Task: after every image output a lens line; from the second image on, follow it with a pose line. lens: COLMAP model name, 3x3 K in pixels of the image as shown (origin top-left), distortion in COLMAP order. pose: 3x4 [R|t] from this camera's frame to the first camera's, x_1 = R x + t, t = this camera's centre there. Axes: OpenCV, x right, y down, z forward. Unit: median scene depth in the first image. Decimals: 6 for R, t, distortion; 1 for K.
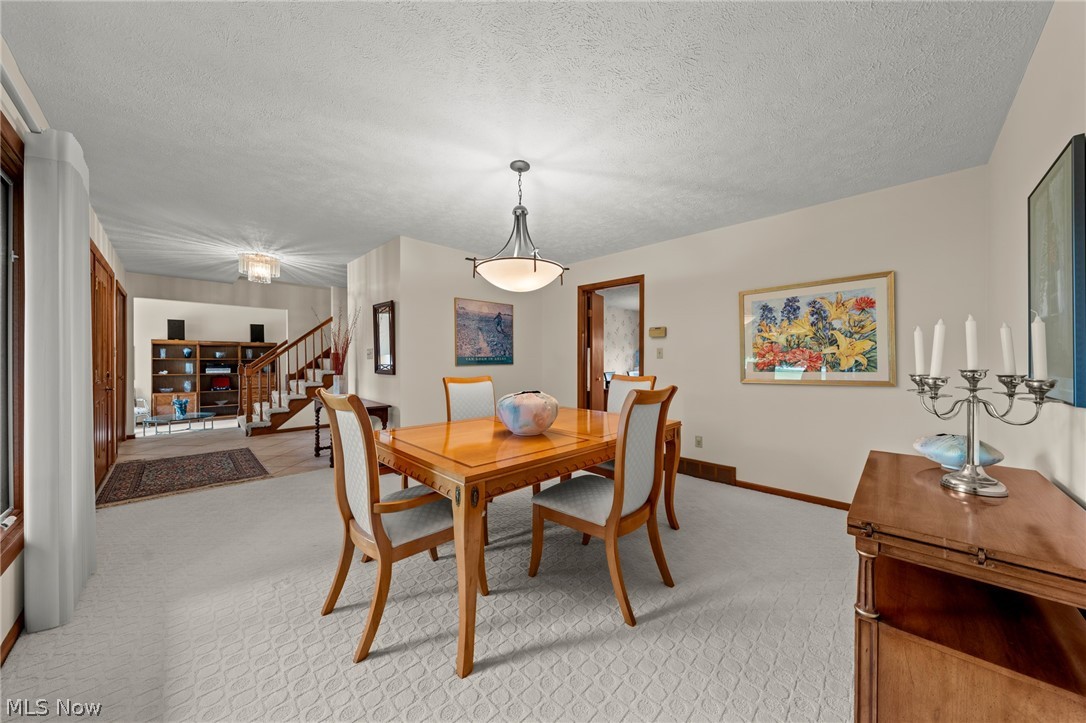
lens RADIAL K [[368.1, 0, 552.8], [0, 368.1, 360.7], [0, 0, 1]] dist [-0.002264, -0.000183]
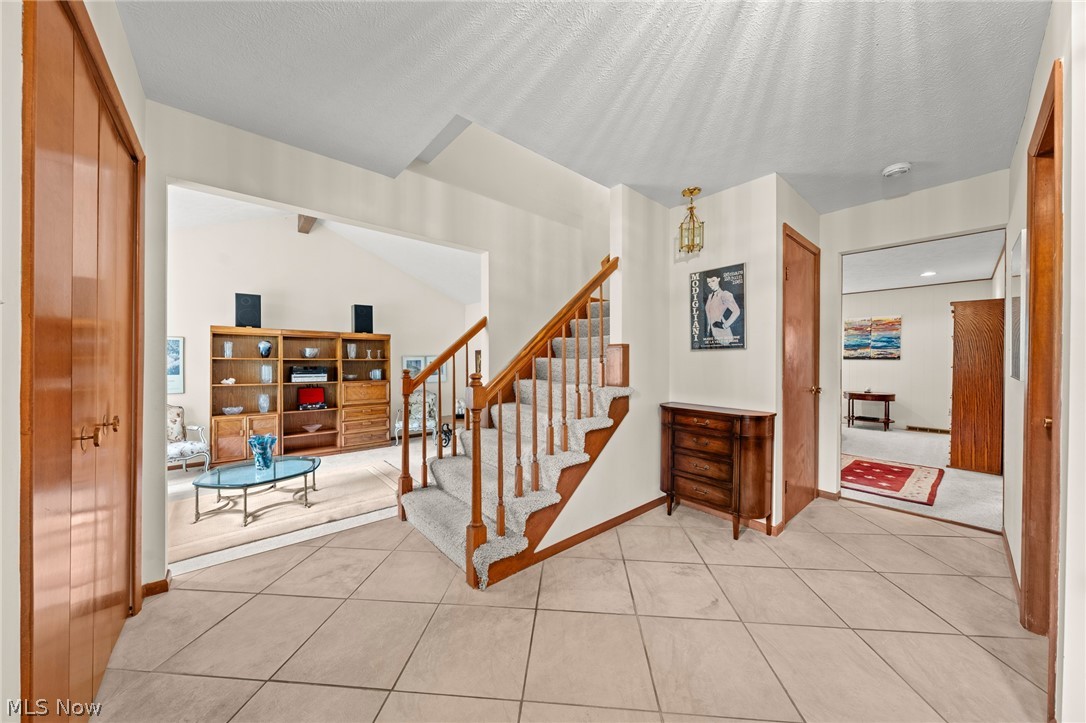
lens RADIAL K [[368.1, 0, 550.6], [0, 368.1, 361.5], [0, 0, 1]] dist [-0.002264, -0.000183]
pose [[0.996783, 0.003529, -0.080070, -0.471302], [-0.003814, 0.999987, -0.003410, -0.000024], [0.080057, 0.003705, 0.996783, 0.428168]]
